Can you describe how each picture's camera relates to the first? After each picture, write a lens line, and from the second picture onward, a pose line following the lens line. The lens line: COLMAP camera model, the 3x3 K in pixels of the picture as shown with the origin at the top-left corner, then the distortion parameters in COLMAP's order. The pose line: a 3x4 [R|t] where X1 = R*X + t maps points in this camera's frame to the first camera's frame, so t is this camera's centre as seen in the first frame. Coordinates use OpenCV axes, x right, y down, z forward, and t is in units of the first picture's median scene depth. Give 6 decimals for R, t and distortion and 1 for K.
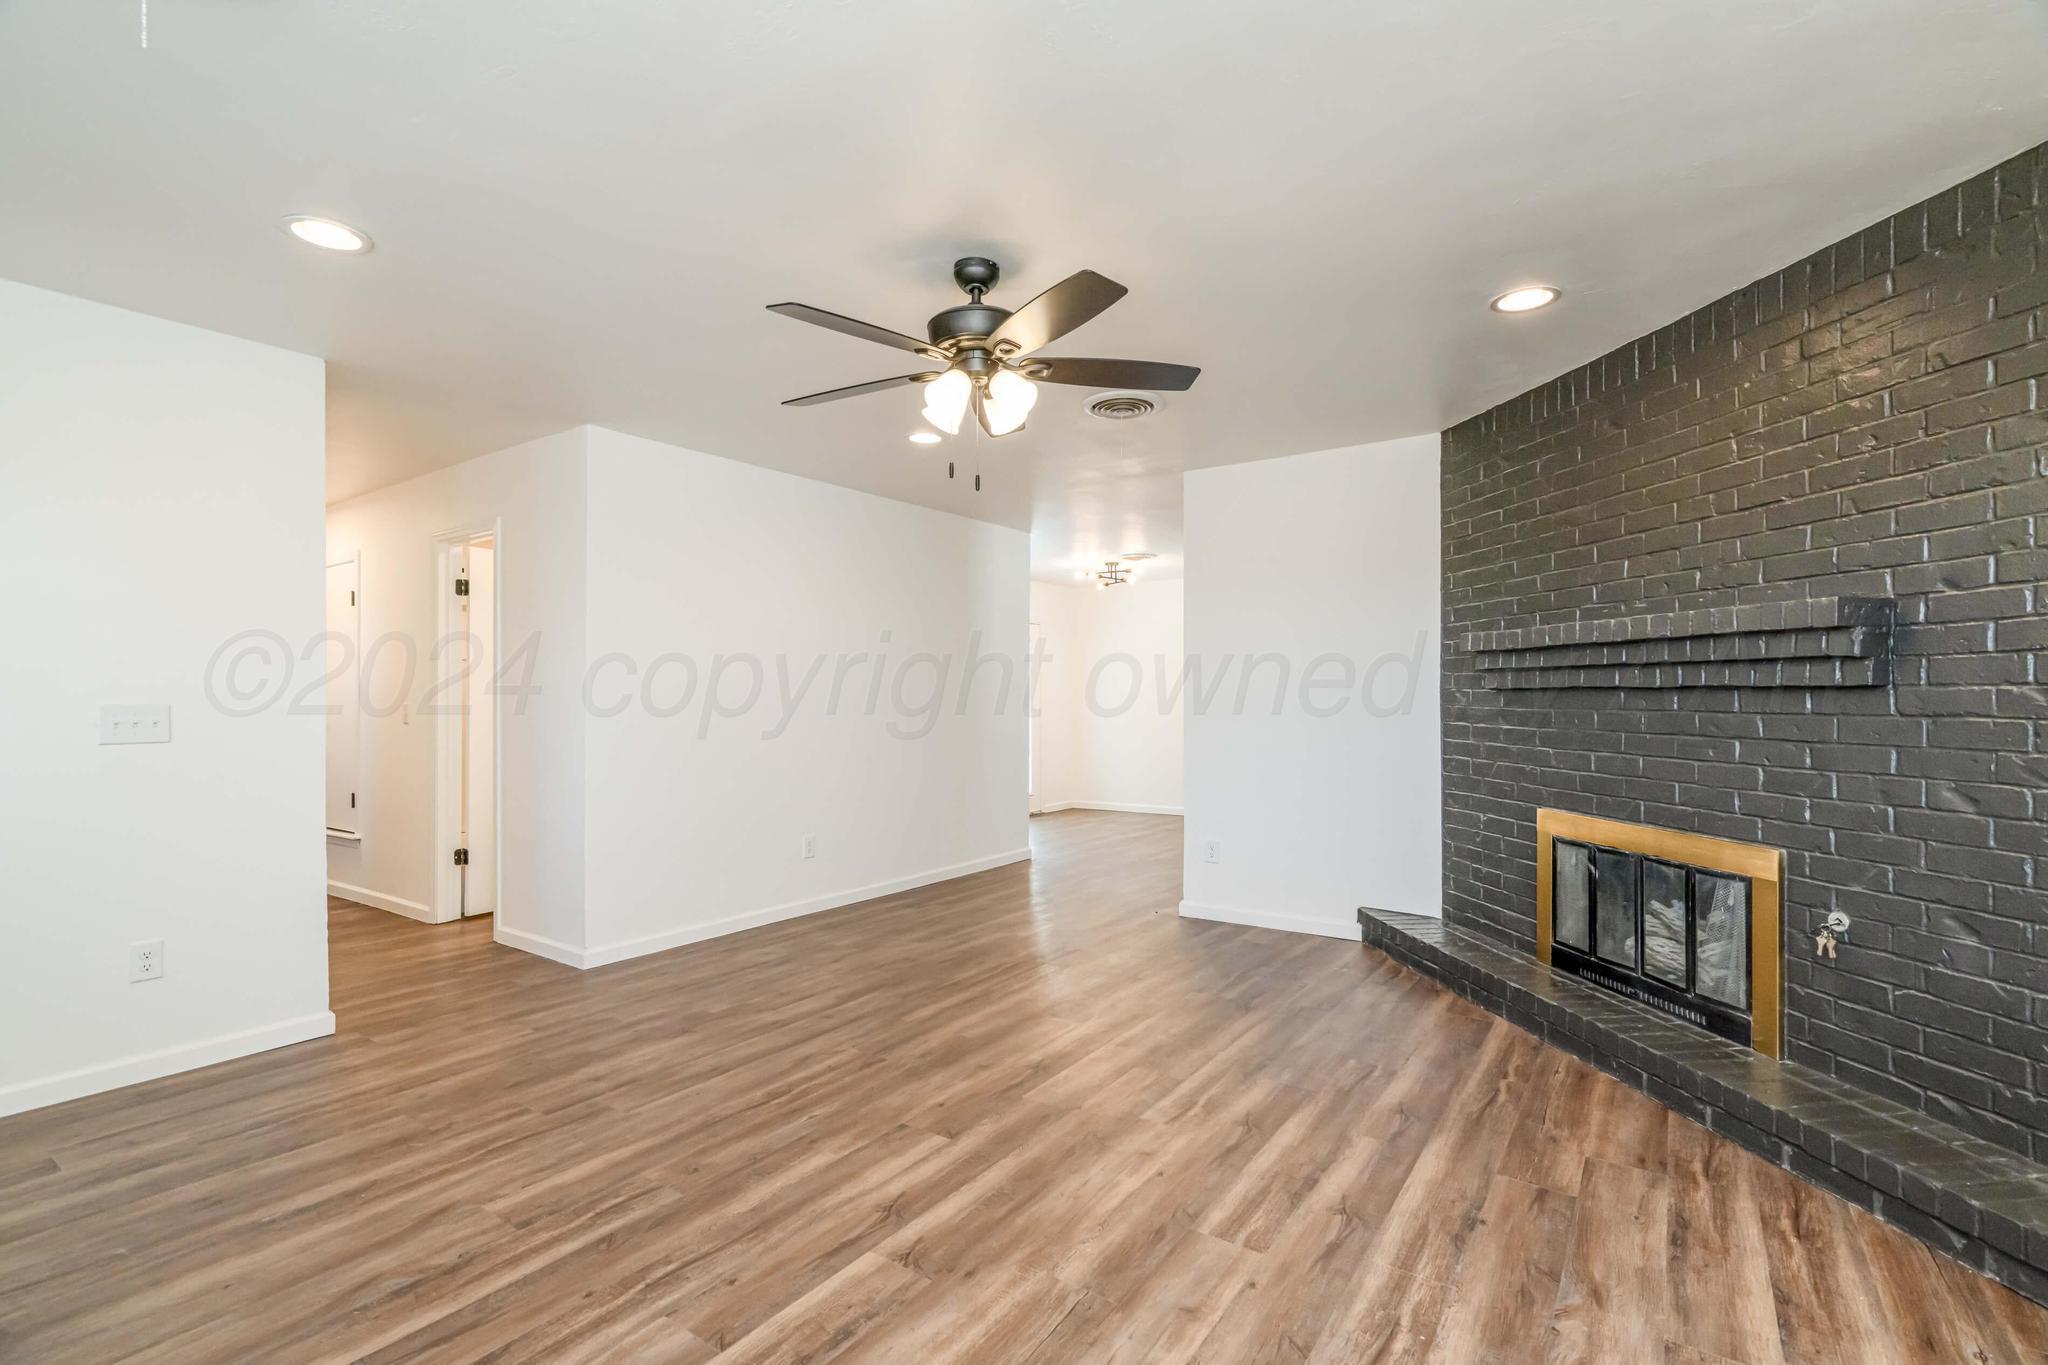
lens RADIAL K [[925.3, 0, 1021.7], [0, 925.3, 695.2], [0, 0, 1]] dist [0.001699, 0.001354]
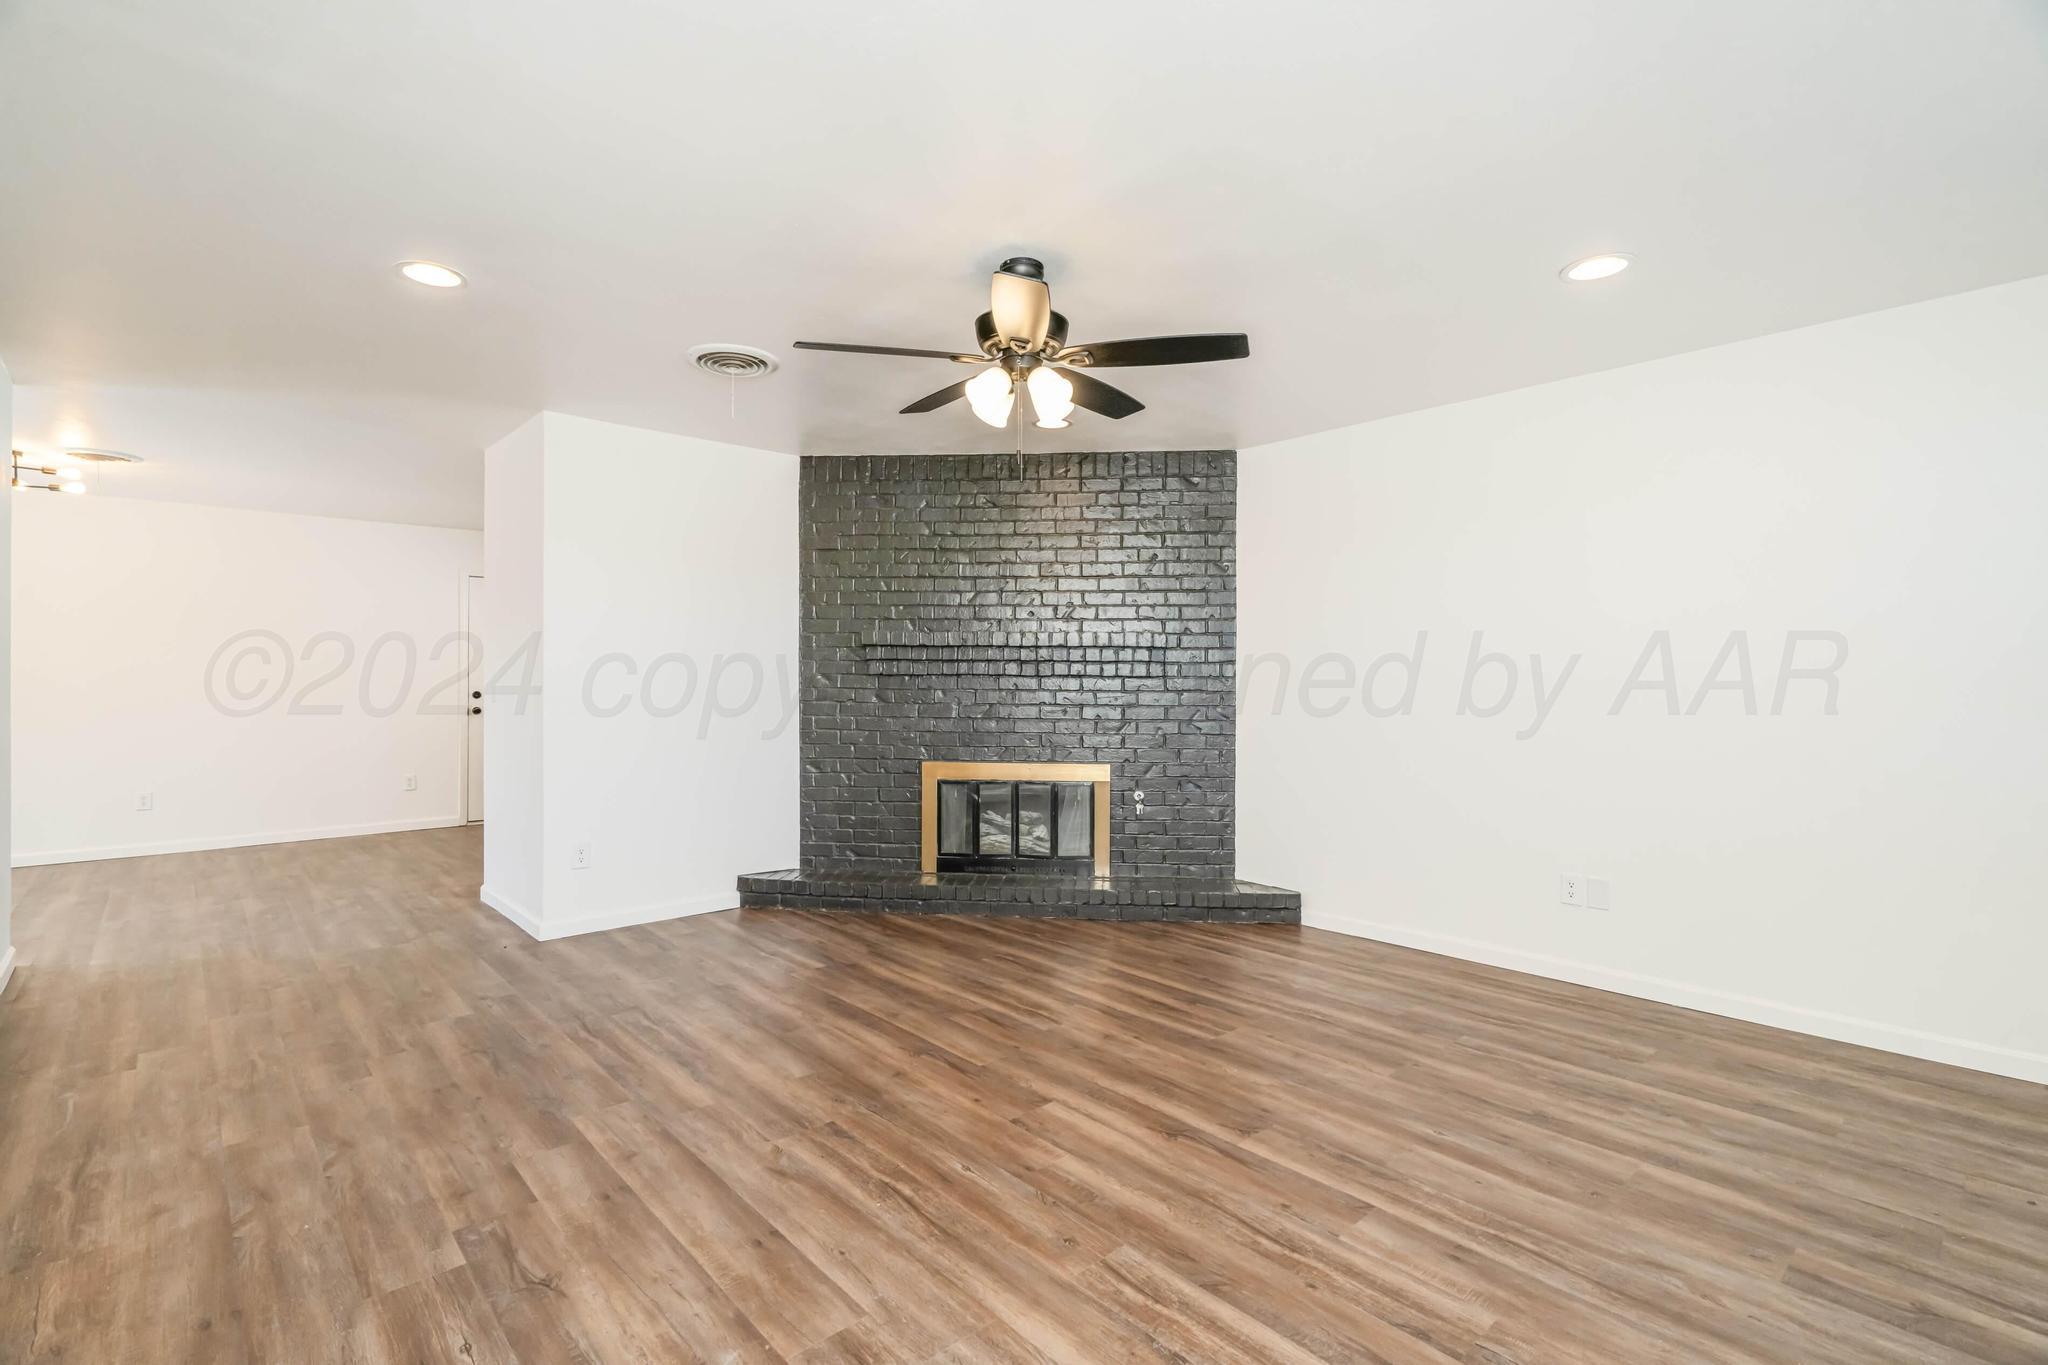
lens RADIAL K [[925.3, 0, 1019.9], [0, 925.3, 679.6], [0, 0, 1]] dist [0.001699, 0.001354]
pose [[0.225086, 0.008185, 0.974305, -0.916404], [-0.008472, 0.999943, -0.006443, 0.007541], [-0.974302, -0.006805, 0.225142, 0.662740]]
